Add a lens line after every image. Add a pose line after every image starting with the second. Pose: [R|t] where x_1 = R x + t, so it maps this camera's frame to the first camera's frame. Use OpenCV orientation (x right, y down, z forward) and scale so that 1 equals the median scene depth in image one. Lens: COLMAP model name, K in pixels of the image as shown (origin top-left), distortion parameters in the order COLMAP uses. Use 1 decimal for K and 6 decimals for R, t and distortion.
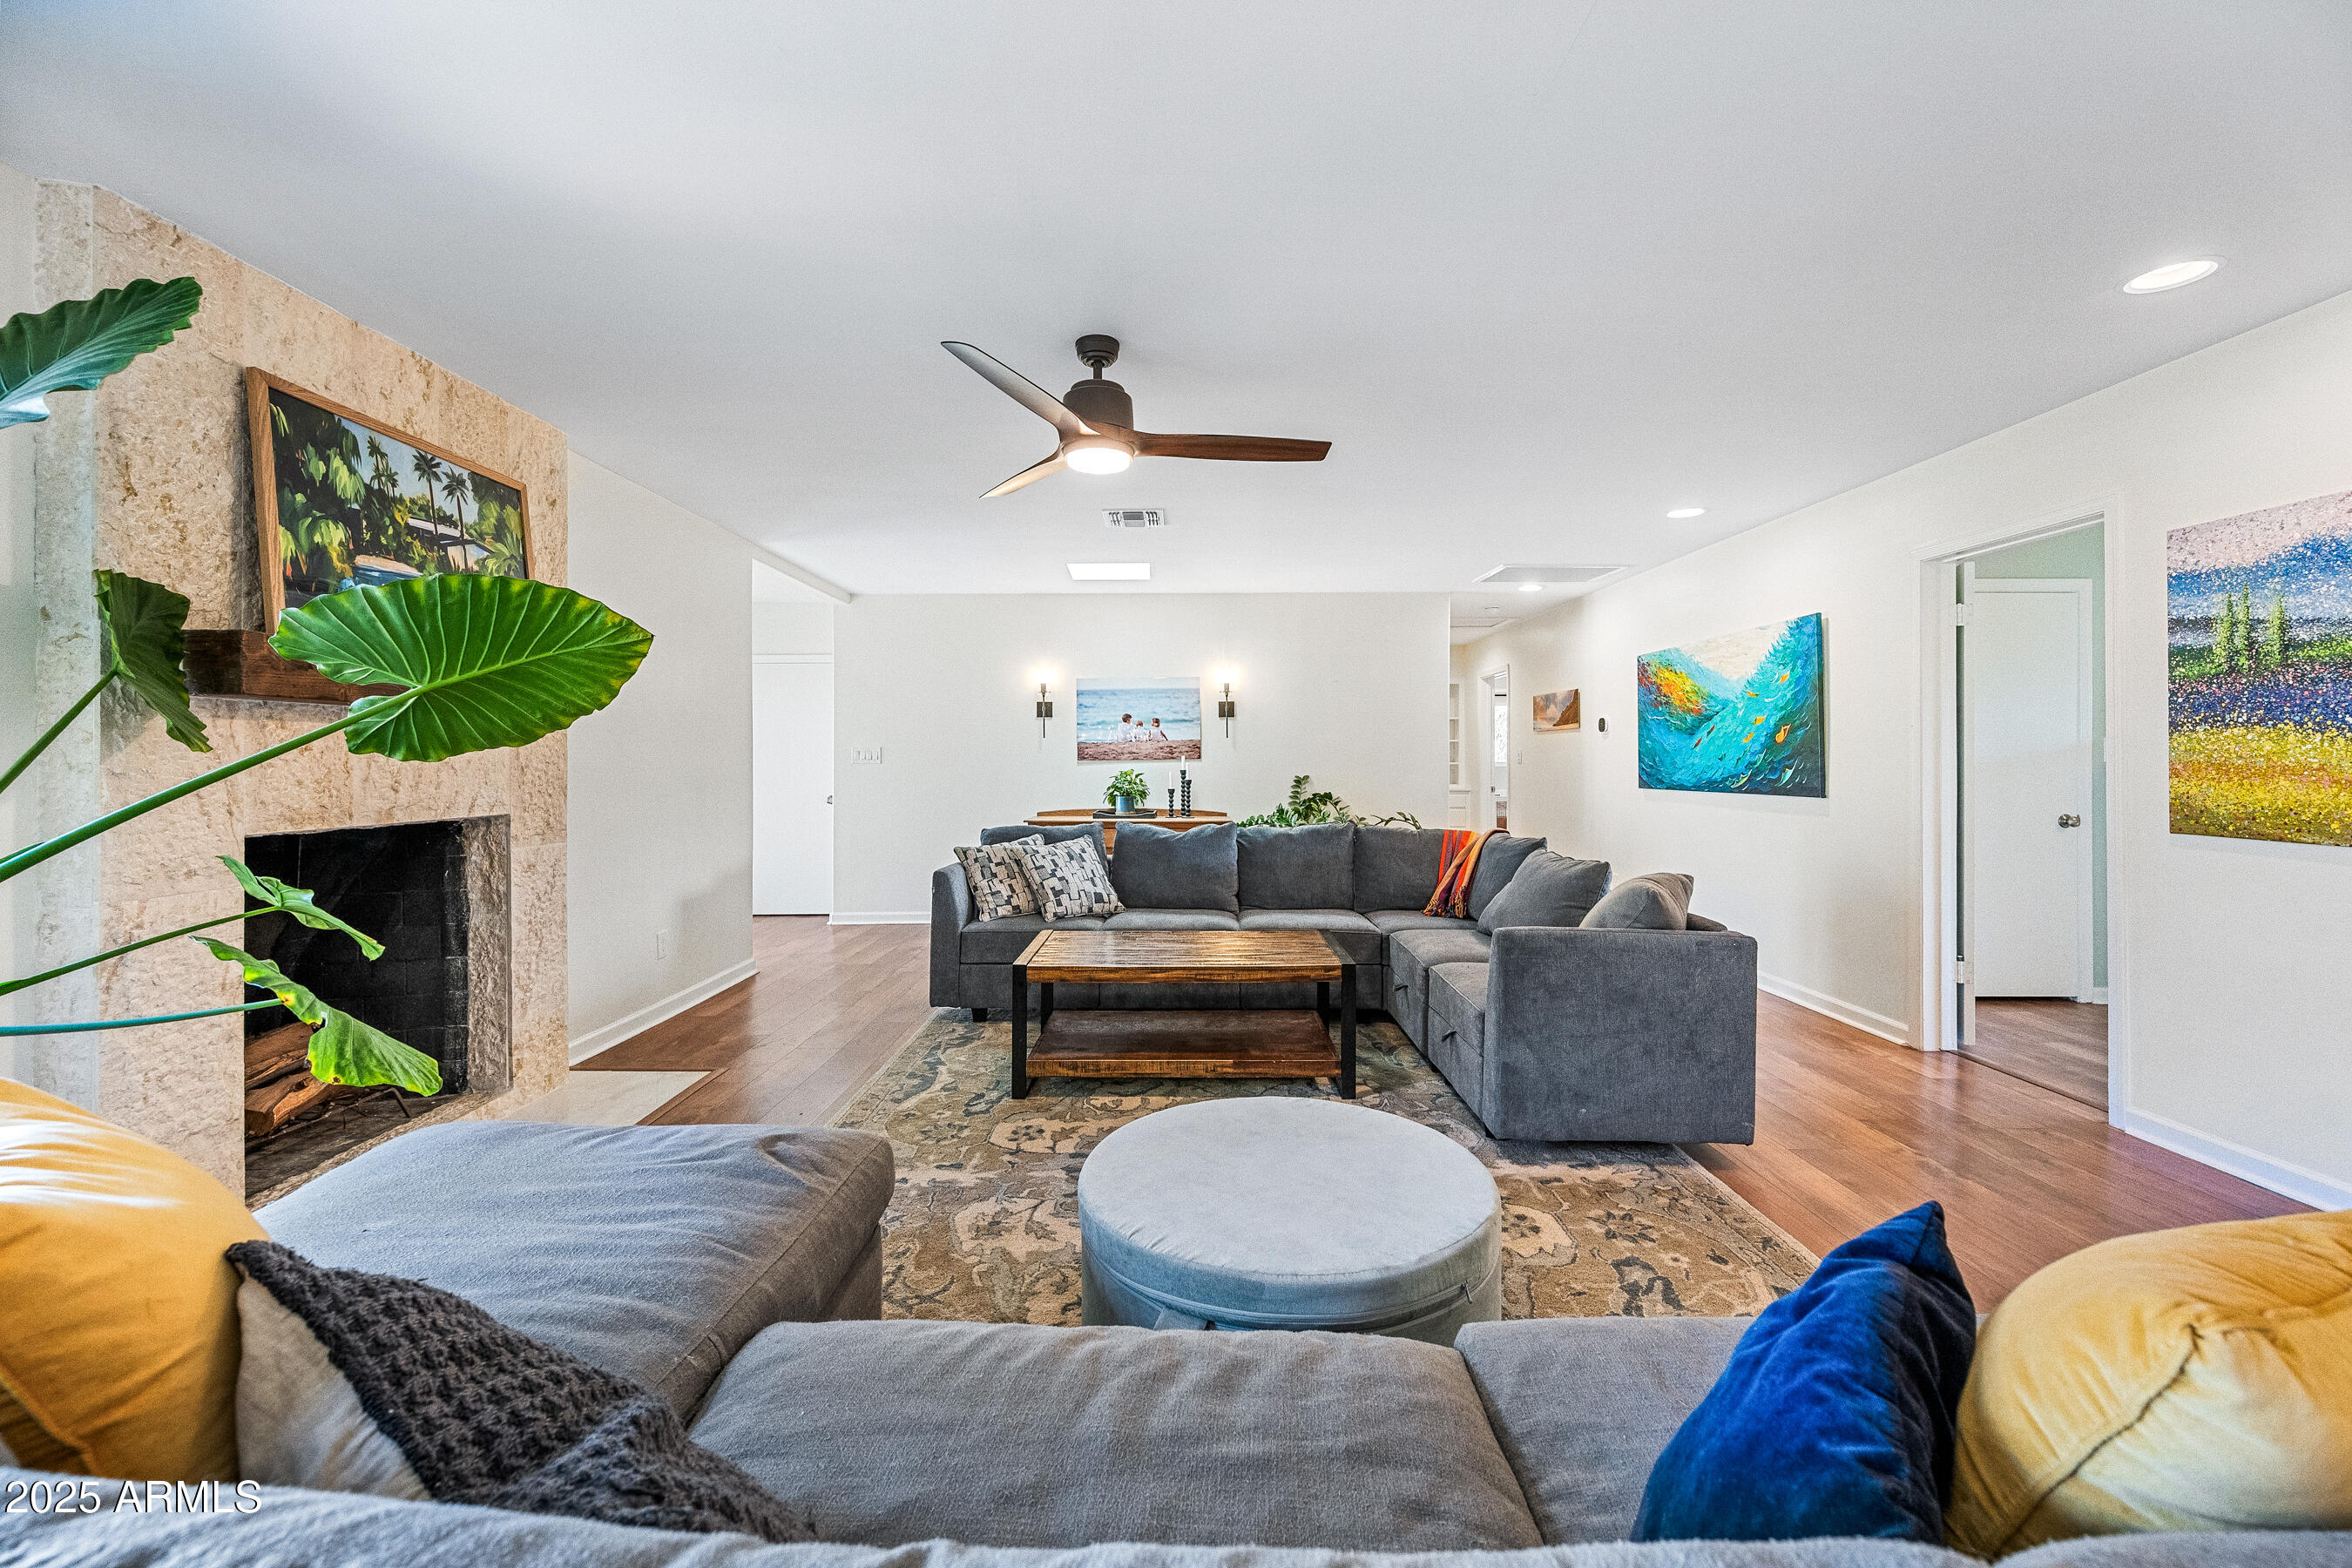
lens RADIAL K [[933.7, 0, 1164.4], [0, 933.7, 752.7], [0, 0, 1]] dist [-0.000343, 0.000105]
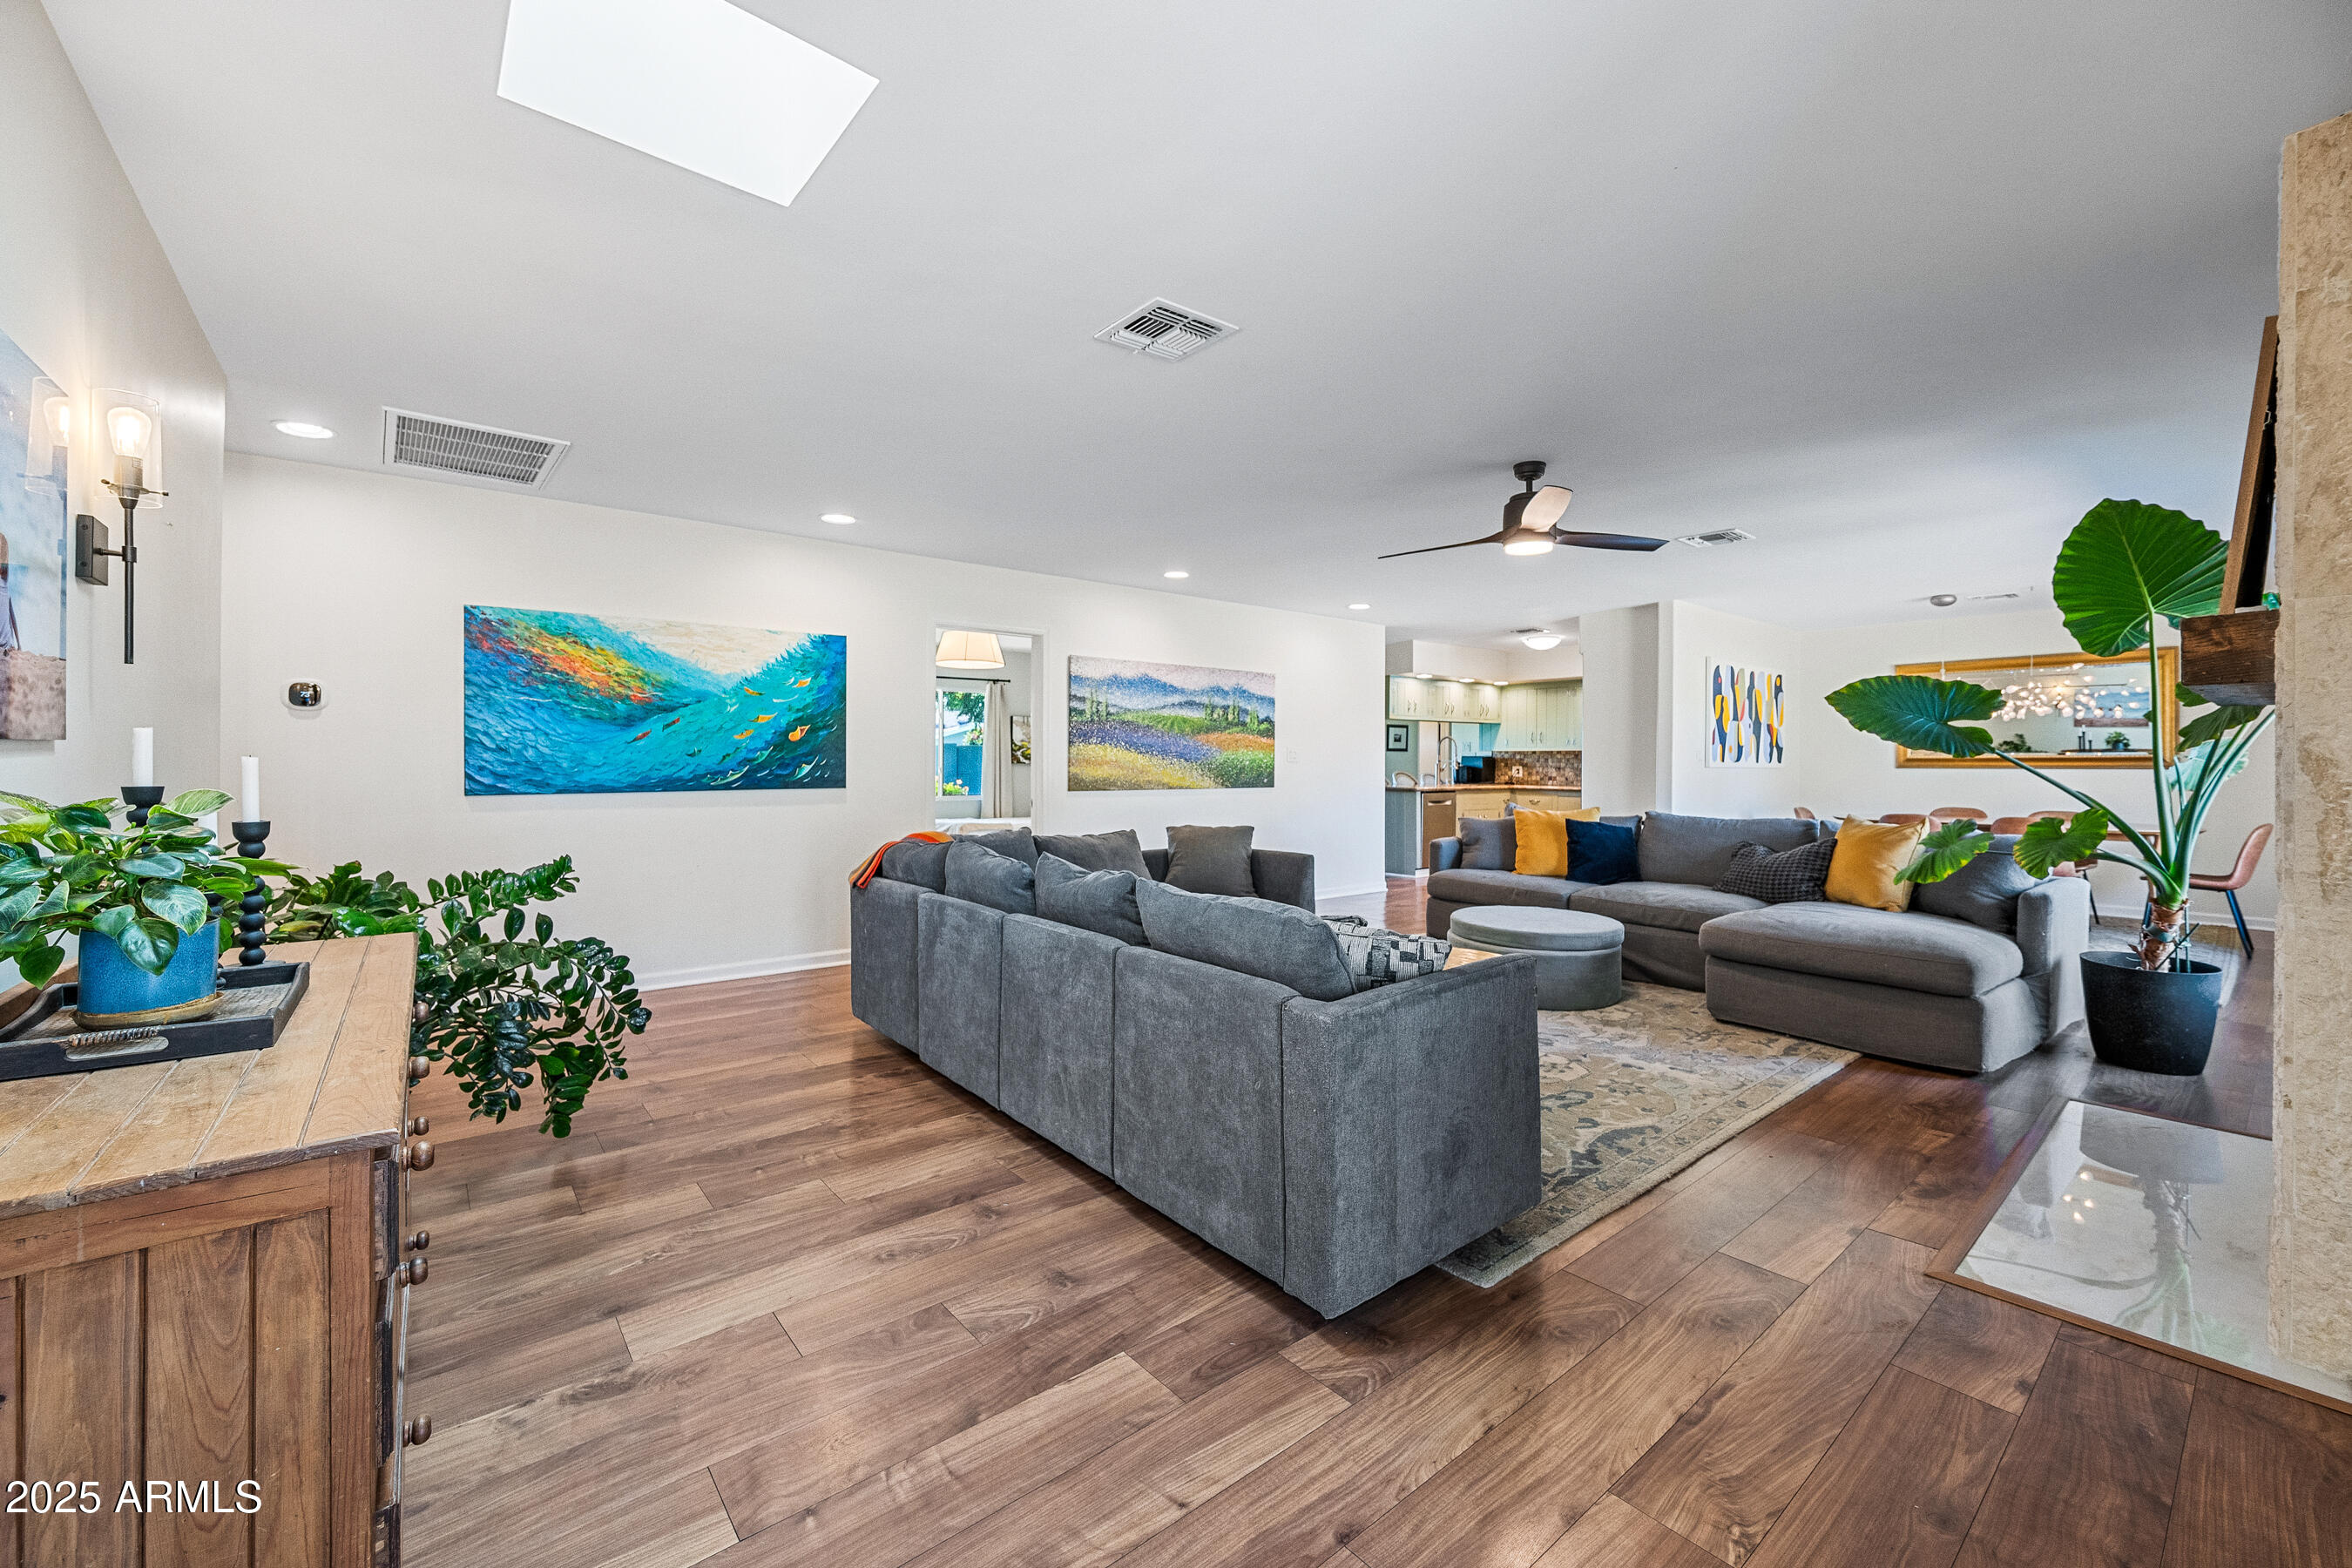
lens RADIAL K [[933.7, 0, 1178.1], [0, 933.7, 761.1], [0, 0, 1]] dist [-0.000343, 0.000105]
pose [[-0.647029, -0.000033, 0.762465, -0.735432], [-0.007497, 0.999952, -0.006319, 0.025771], [-0.762428, -0.009804, -0.646999, 2.107819]]
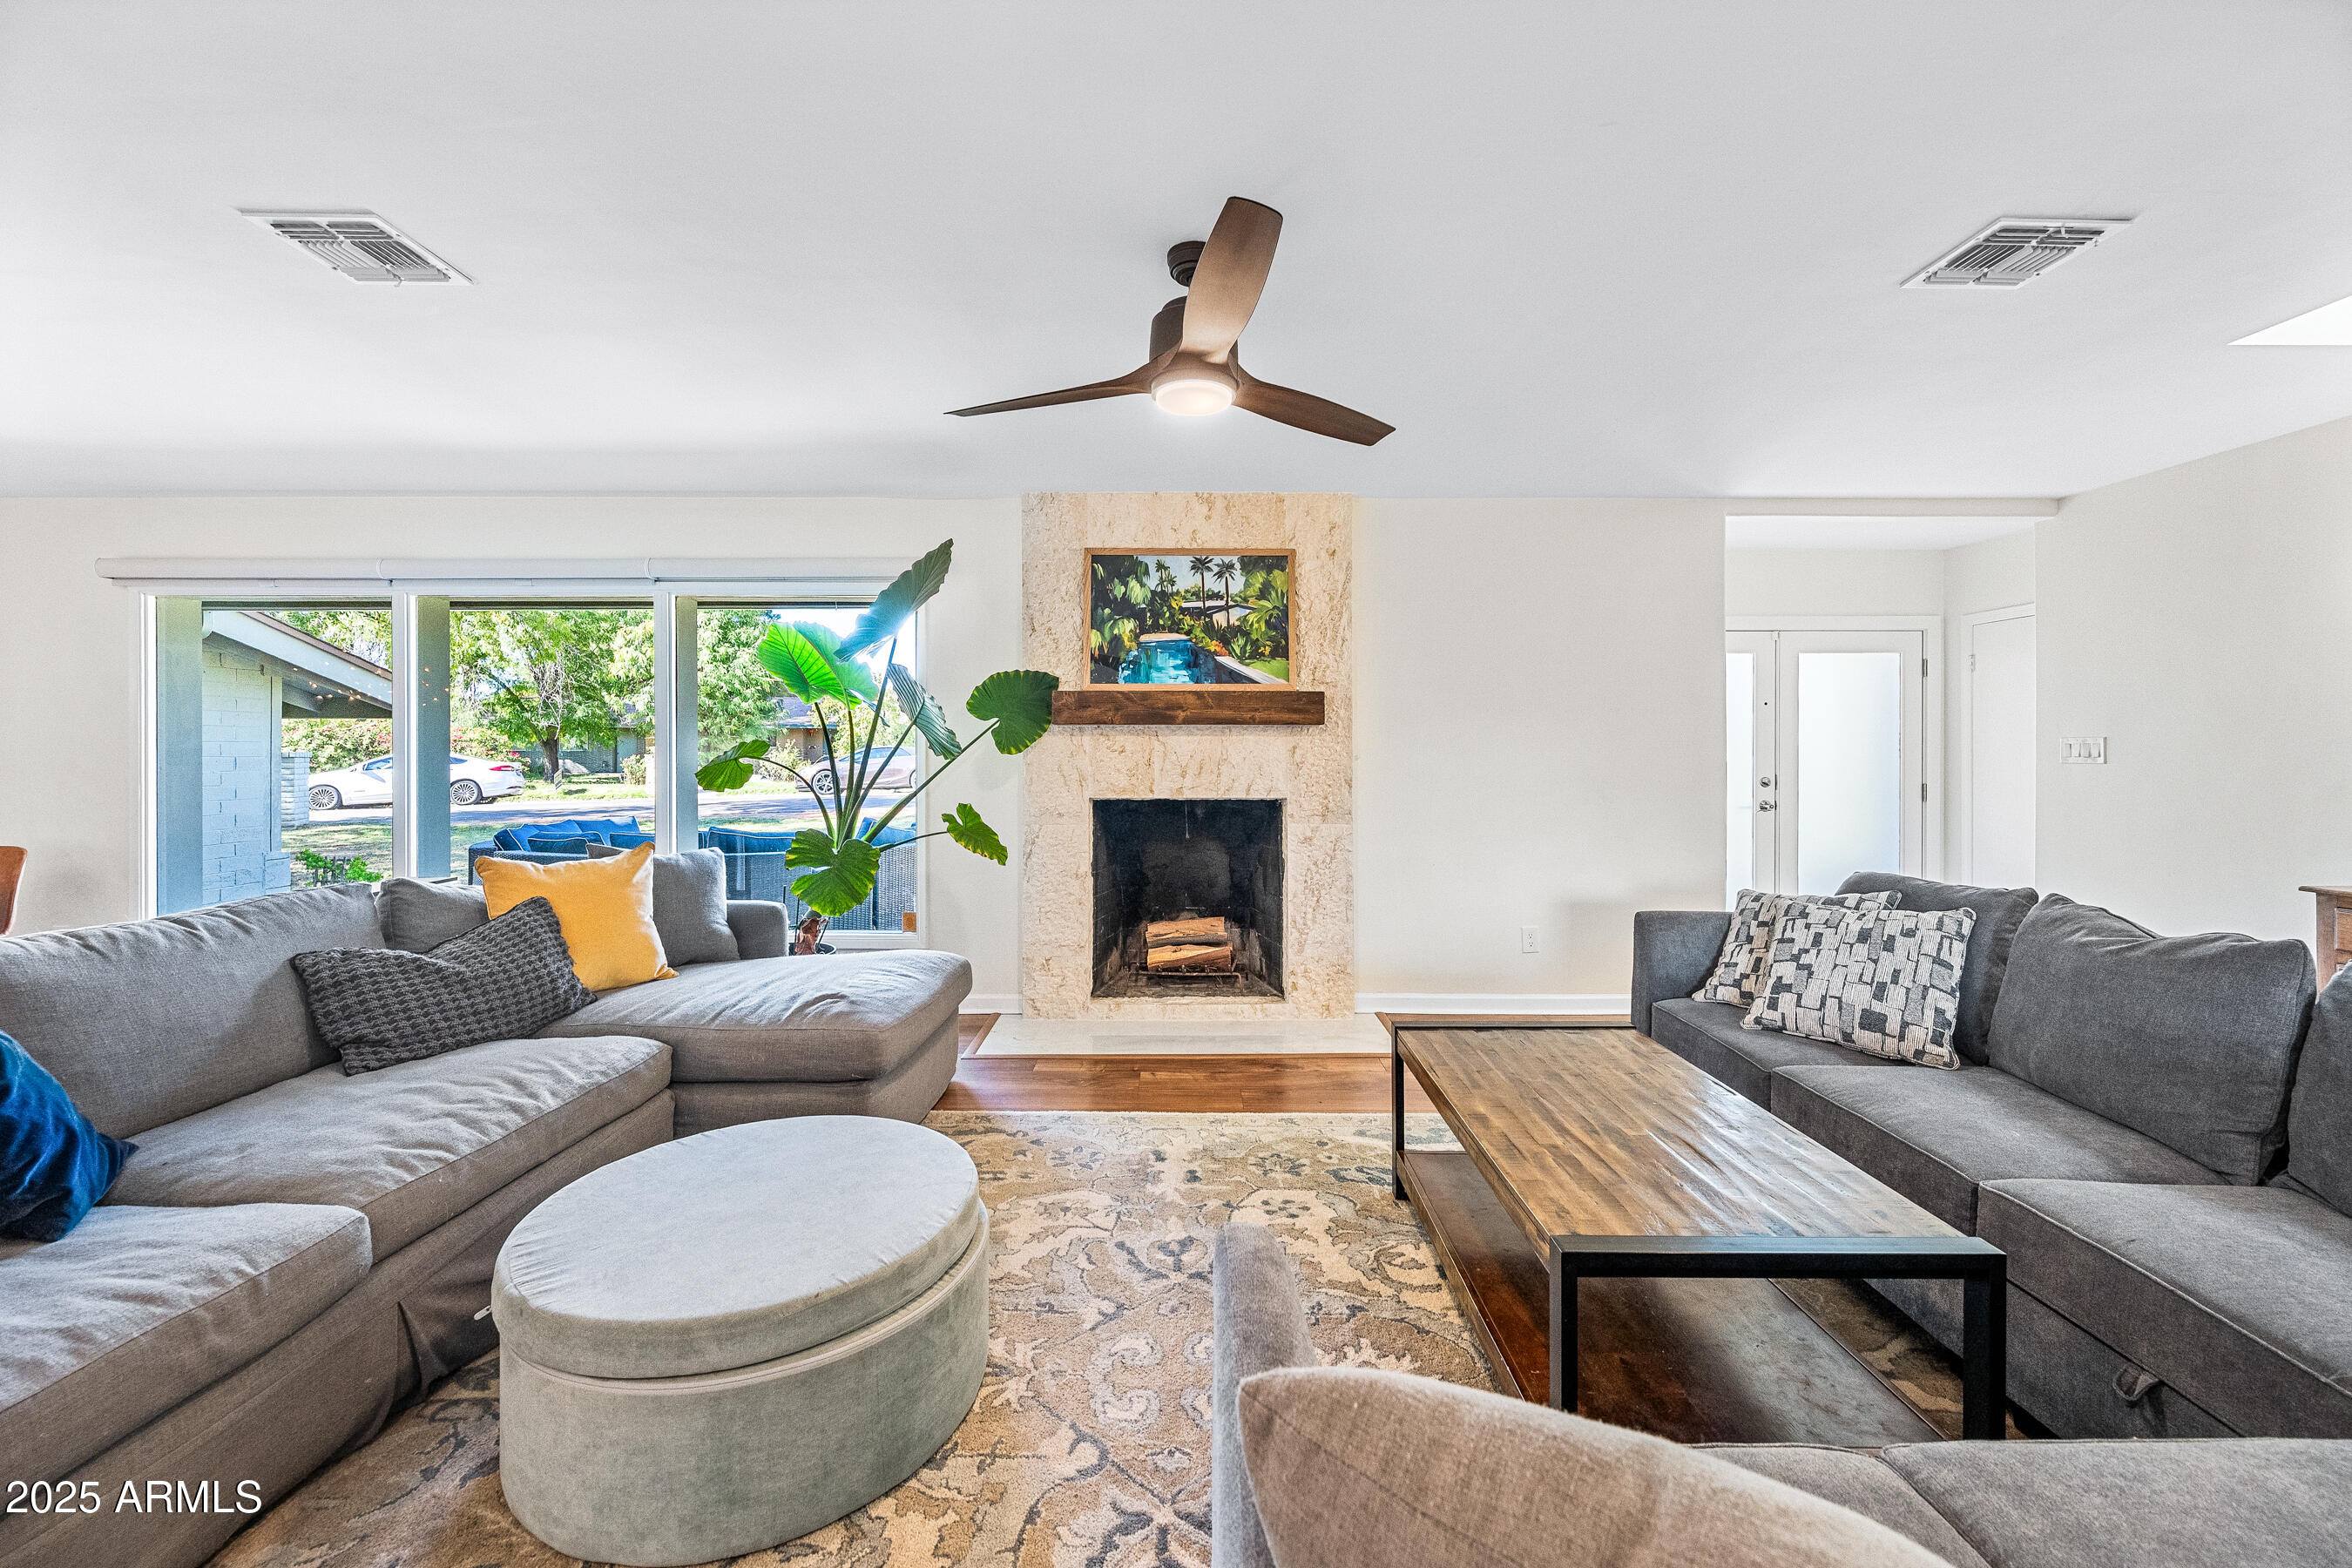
lens RADIAL K [[933.7, 0, 1190.3], [0, 933.7, 750.6], [0, 0, 1]] dist [-0.000343, 0.000105]
pose [[0.014695, -0.000060, -0.999892, 0.678320], [0.007912, 0.999969, 0.000057, -0.004015], [0.999861, -0.007912, 0.014695, 0.890952]]
